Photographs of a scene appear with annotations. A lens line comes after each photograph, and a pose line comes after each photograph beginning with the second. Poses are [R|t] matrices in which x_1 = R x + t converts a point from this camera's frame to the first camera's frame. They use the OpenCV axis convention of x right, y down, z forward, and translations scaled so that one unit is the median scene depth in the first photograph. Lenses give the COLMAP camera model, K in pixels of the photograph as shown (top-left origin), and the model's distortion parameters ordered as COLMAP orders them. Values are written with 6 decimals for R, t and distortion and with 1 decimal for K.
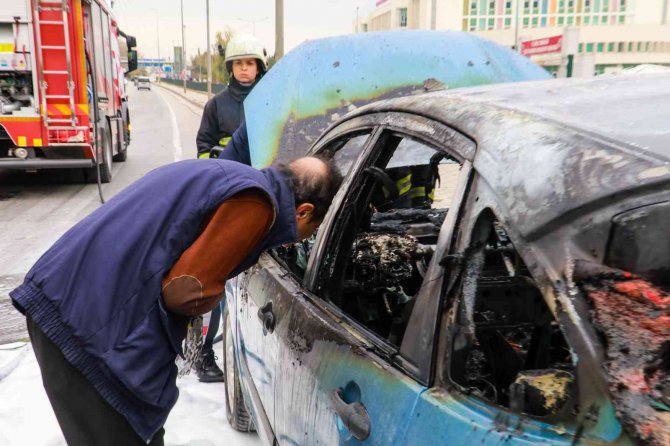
lens RADIAL K [[911.5, 0, 335.8], [0, 911.5, 236.2], [0, 0, 1]] dist [0.196230, 0.004266]
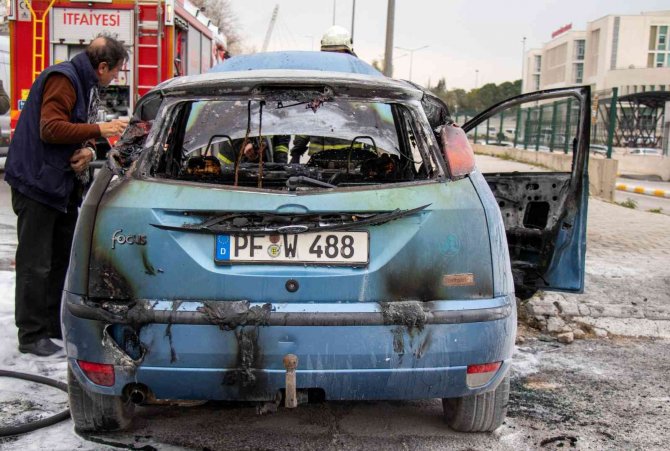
lens RADIAL K [[1011.9, 0, 335.0], [0, 1011.9, 225.5], [0, 0, 1]] dist [0.032893, 0.114633]
pose [[0.986360, 0.054639, -0.155266, 0.135488], [-0.063473, 0.996601, -0.052518, 0.047897], [0.151869, 0.061657, 0.986476, -0.202420]]
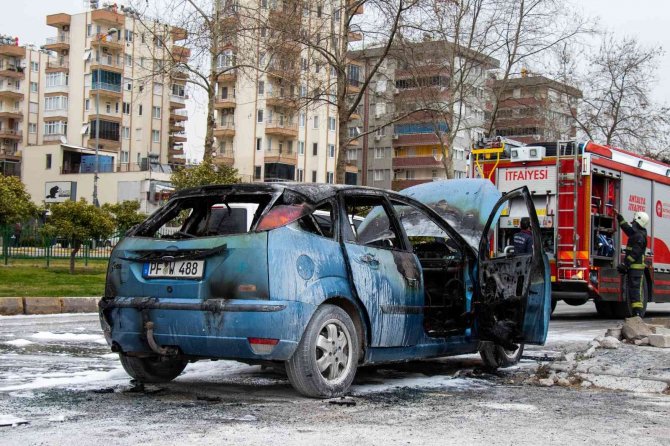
lens RADIAL K [[977.6, 0, 335.0], [0, 977.6, 223.0], [0, 0, 1]] dist [0.030533, 0.029787]
pose [[0.700347, -0.007353, -0.713764, 0.480553], [-0.141768, 0.978594, -0.149184, 0.078444], [0.699582, 0.205669, 0.684313, -0.219159]]
